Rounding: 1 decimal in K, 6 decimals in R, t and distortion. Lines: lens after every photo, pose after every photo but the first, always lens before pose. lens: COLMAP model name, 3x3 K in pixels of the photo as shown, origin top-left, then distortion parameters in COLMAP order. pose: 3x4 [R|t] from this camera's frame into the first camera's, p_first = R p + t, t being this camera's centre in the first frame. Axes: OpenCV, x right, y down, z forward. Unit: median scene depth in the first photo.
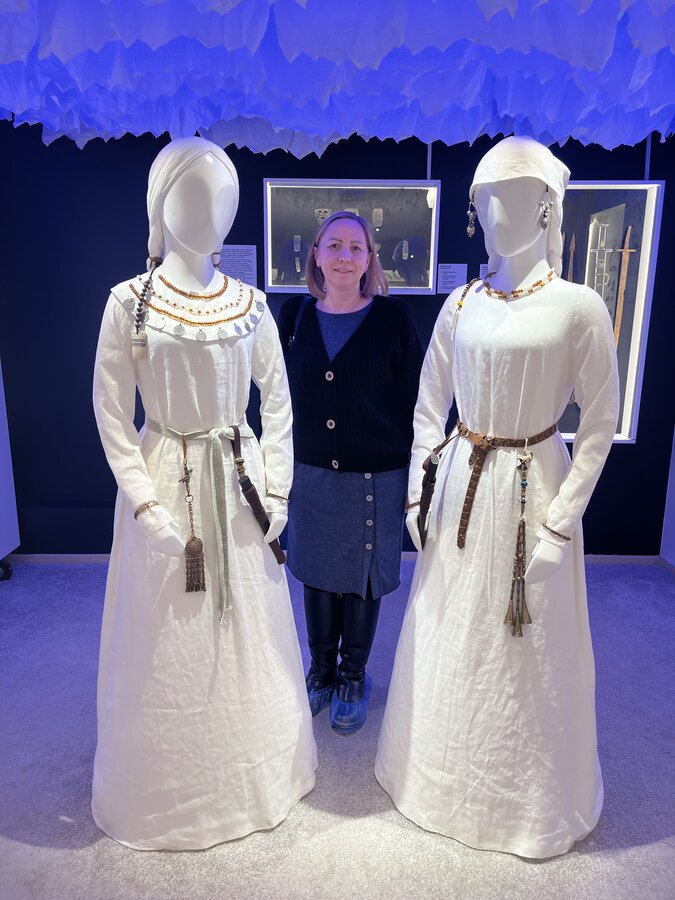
lens RADIAL K [[679.9, 0, 337.5], [0, 679.9, 450.0], [0, 0, 1]] dist [0.034461, -0.056033]
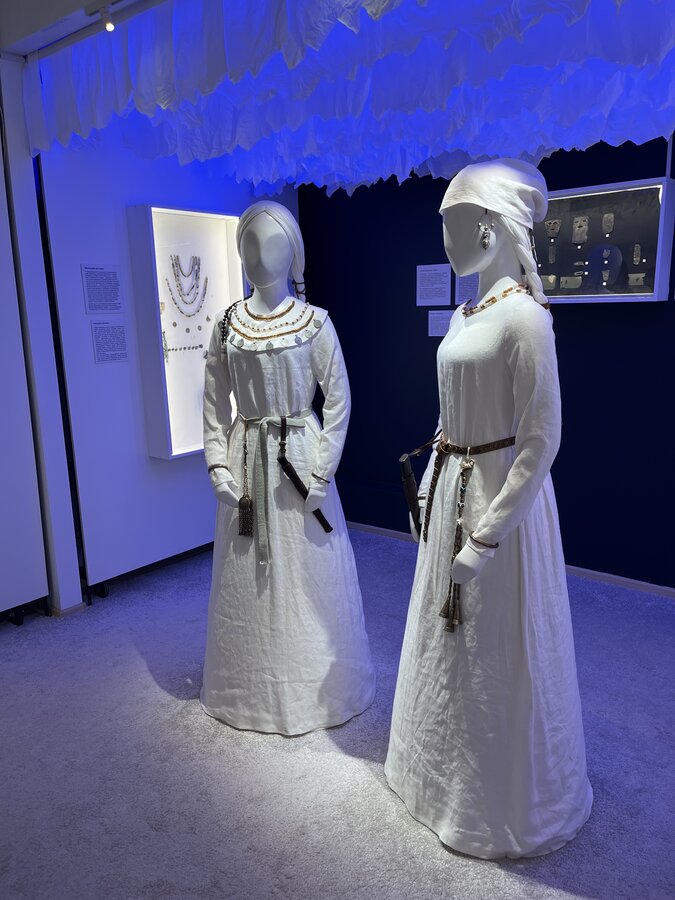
lens RADIAL K [[680.1, 0, 337.5], [0, 680.1, 450.0], [0, 0, 1]] dist [0.005700, -0.002000]
pose [[0.782536, 0.101364, -0.614298, 0.737144], [-0.105372, 0.993987, 0.029785, -0.021319], [0.613623, 0.041423, 0.788512, 0.042329]]
